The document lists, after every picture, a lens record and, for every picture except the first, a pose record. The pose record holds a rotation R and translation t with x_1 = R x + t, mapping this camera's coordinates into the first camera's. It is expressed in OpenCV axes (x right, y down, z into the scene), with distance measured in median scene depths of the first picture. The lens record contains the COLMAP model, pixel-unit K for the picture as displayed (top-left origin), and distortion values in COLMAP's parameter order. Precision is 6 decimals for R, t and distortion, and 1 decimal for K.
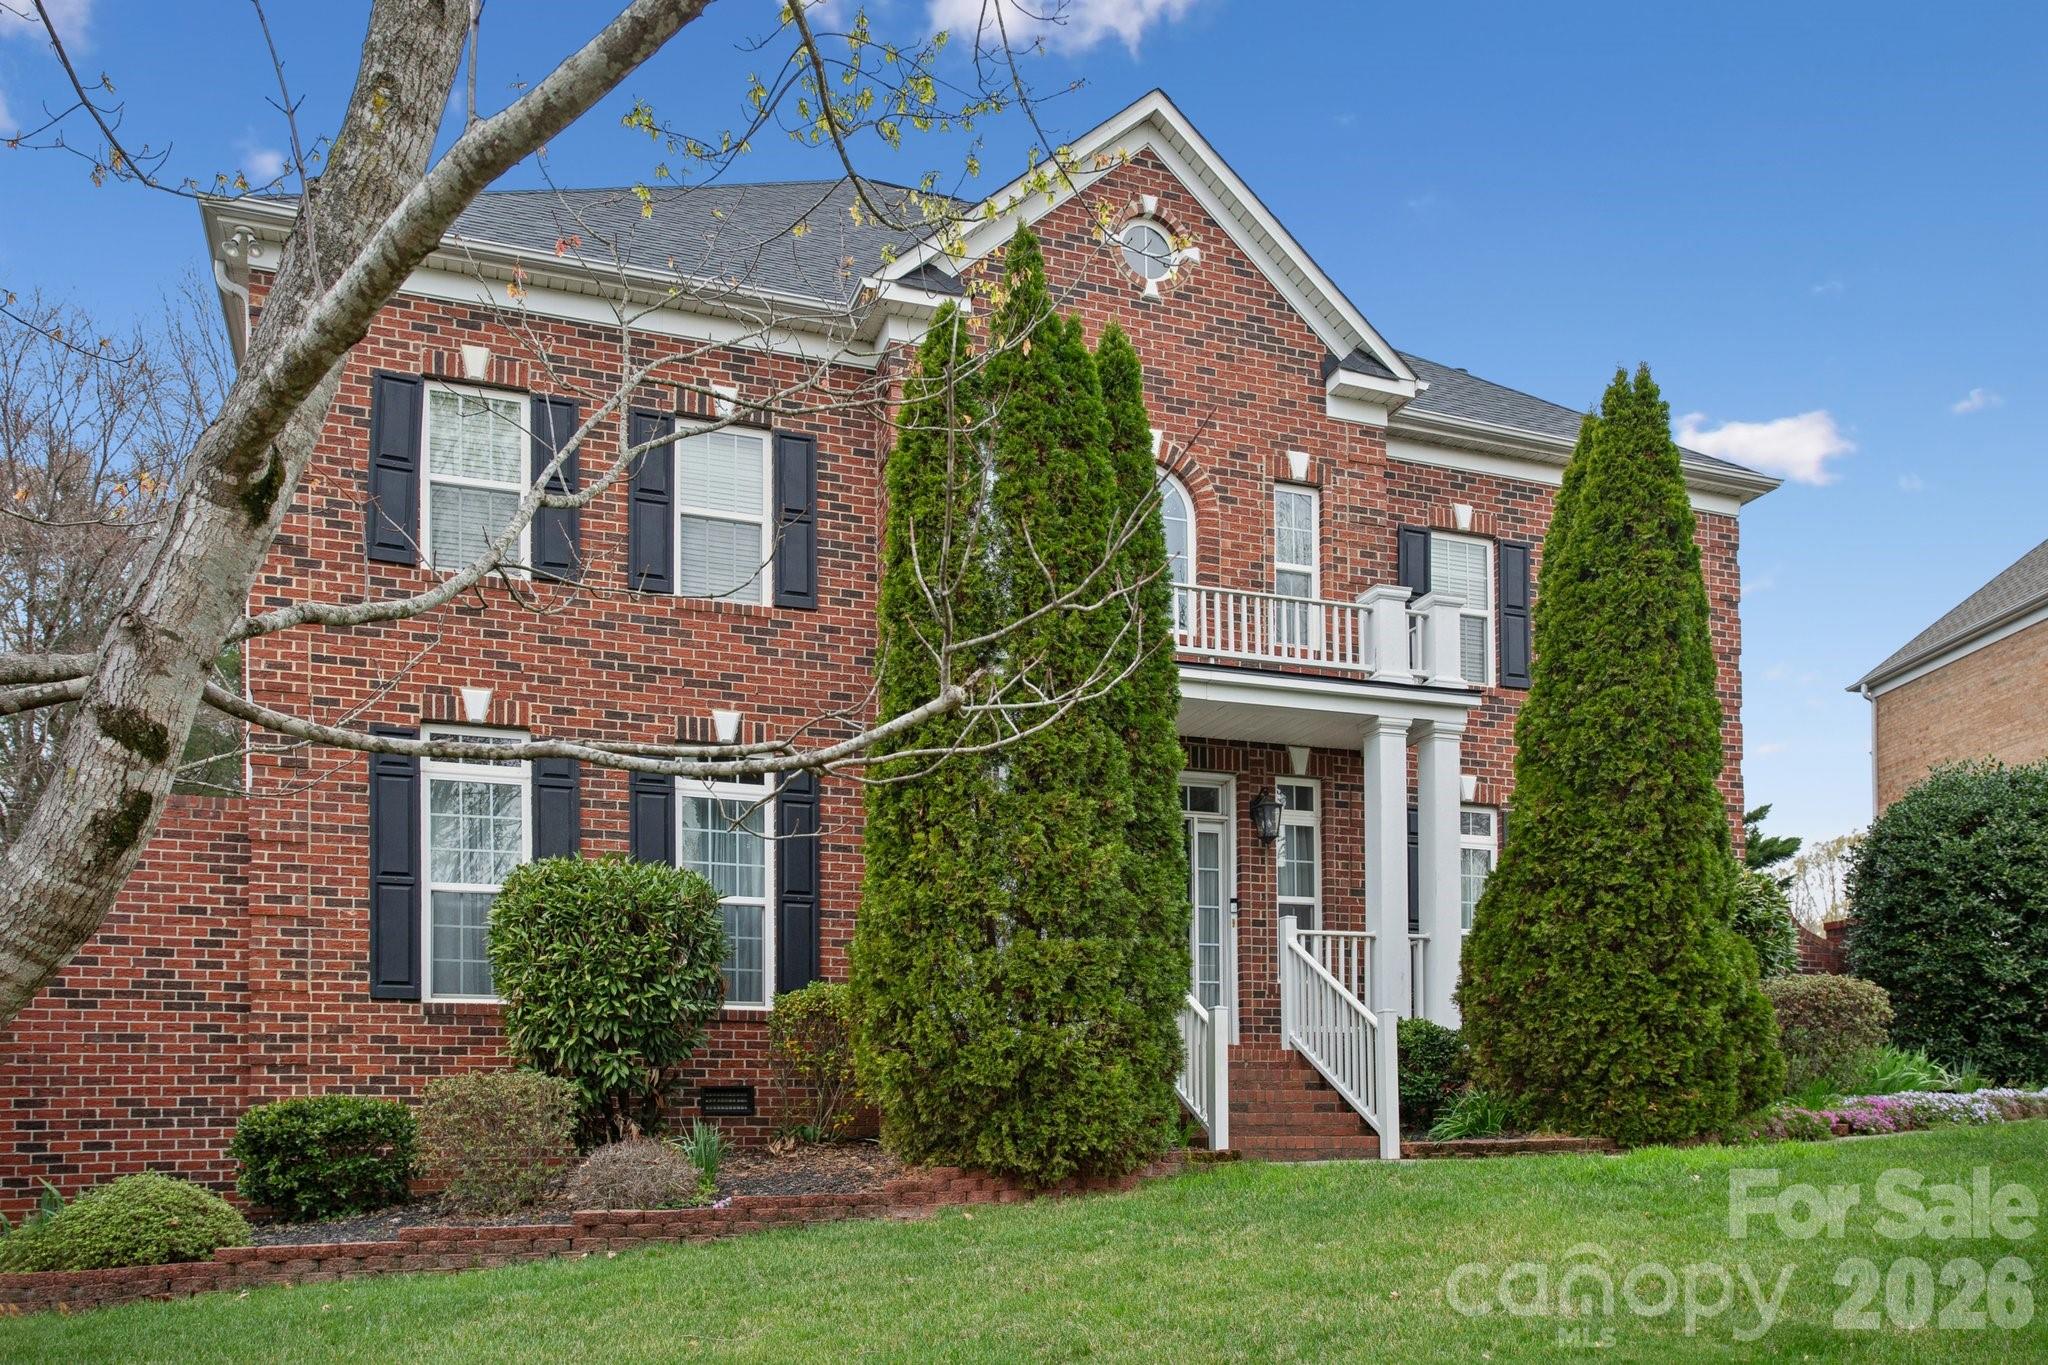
lens RADIAL K [[1600.0, 0, 1024.0], [0, 1600.0, 682.5], [0, 0, 1]] dist [-0.005709, 0.001575]
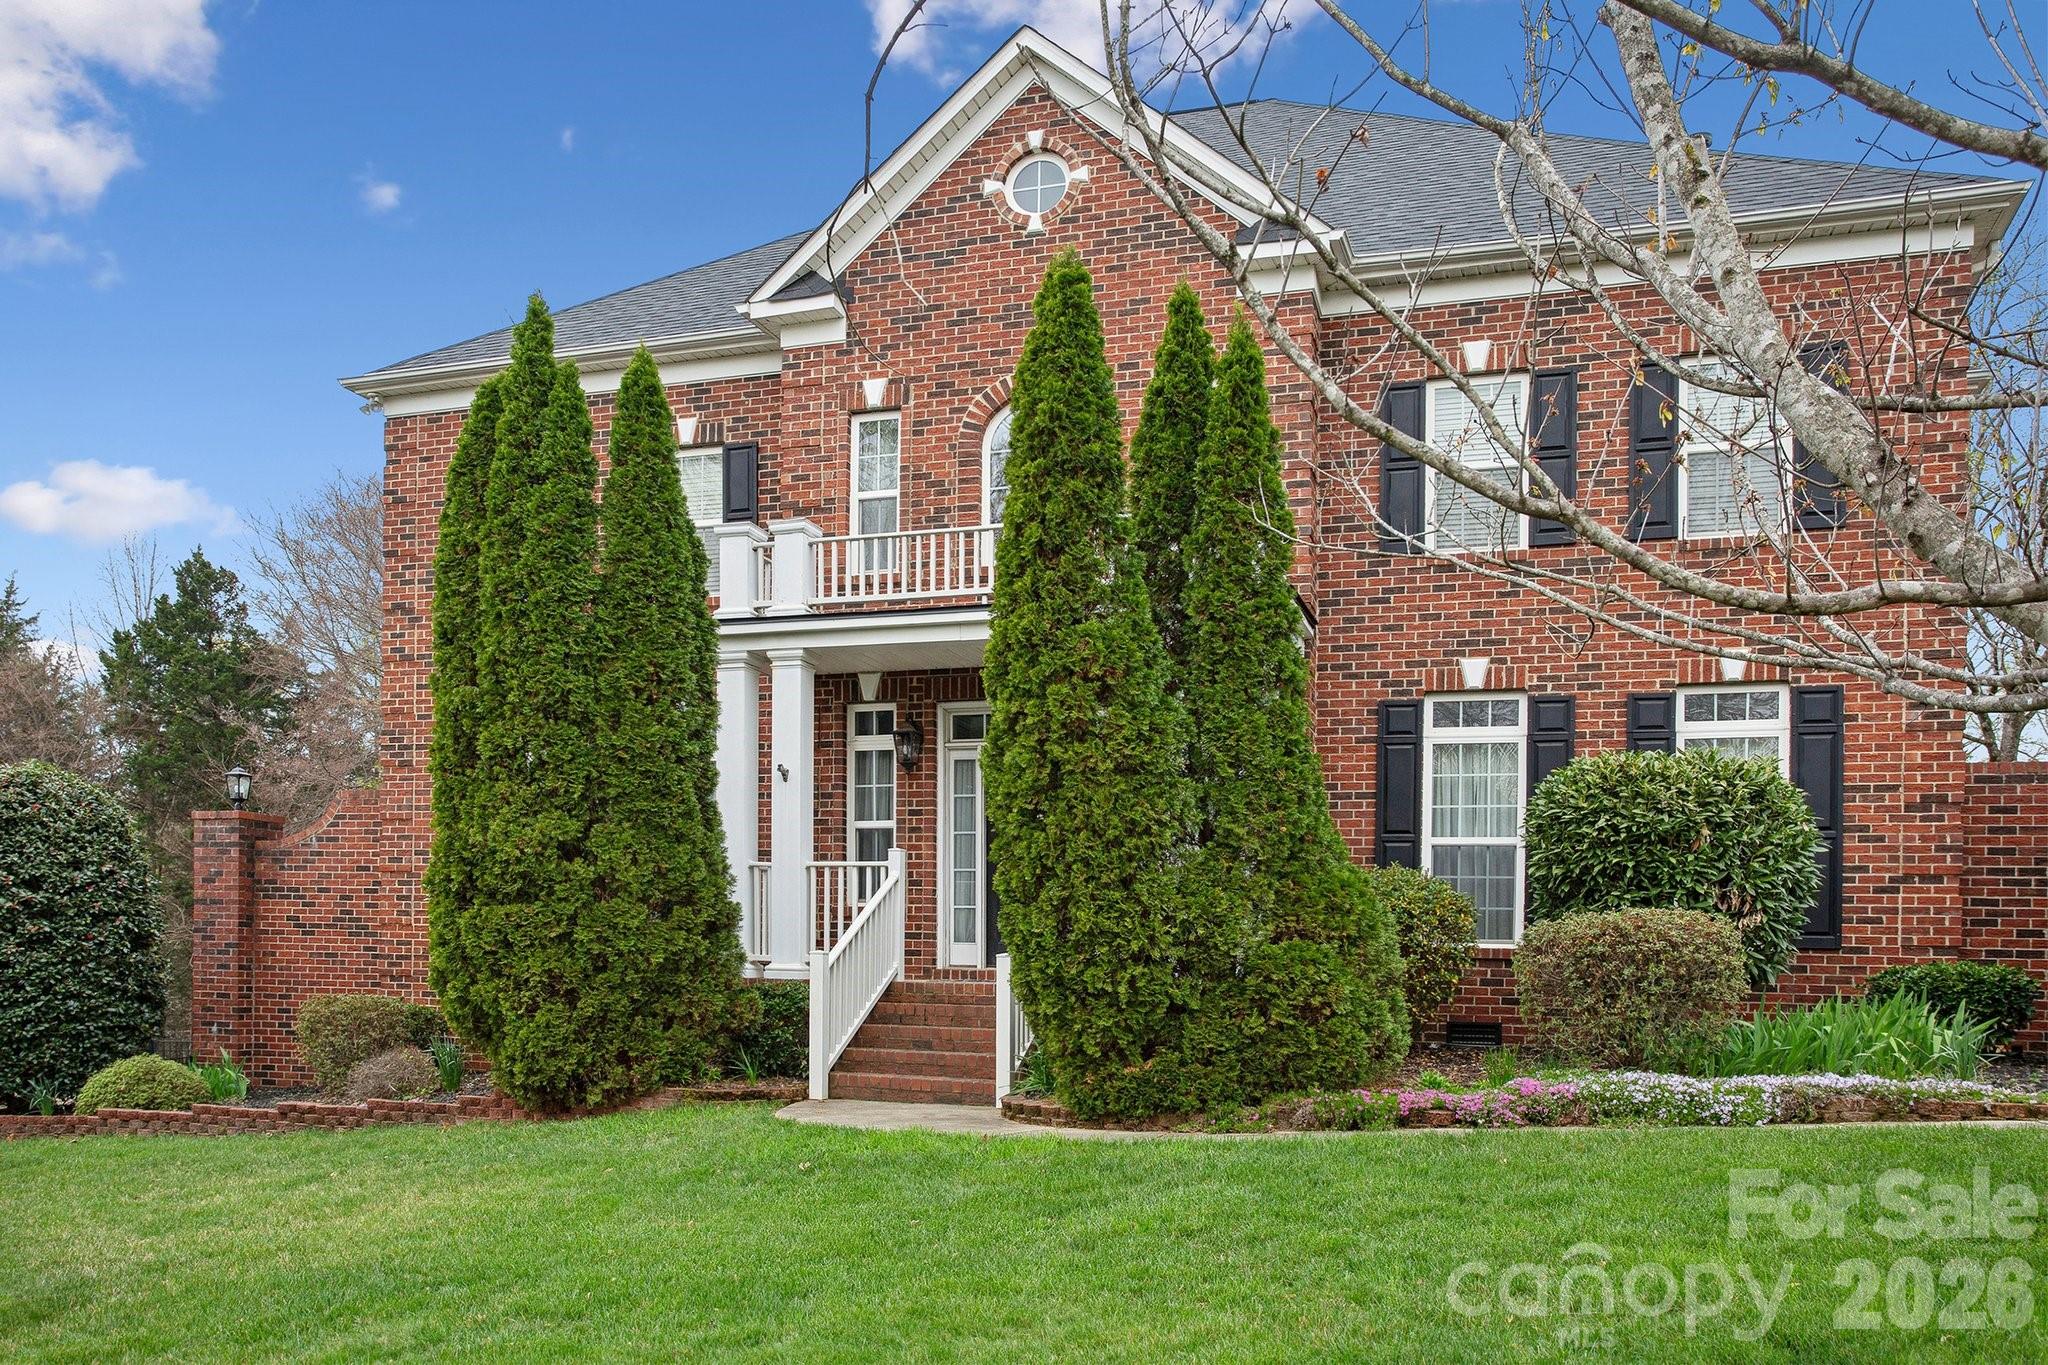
lens RADIAL K [[1485.6, 0, 1024.0], [0, 1485.6, 682.5], [0, 0, 1]] dist [0.004705, -0.000914]
pose [[0.778630, -0.108986, -0.617946, 0.666205], [0.122453, 0.992258, -0.020709, 0.062723], [0.615419, -0.059544, 0.785948, 0.263196]]
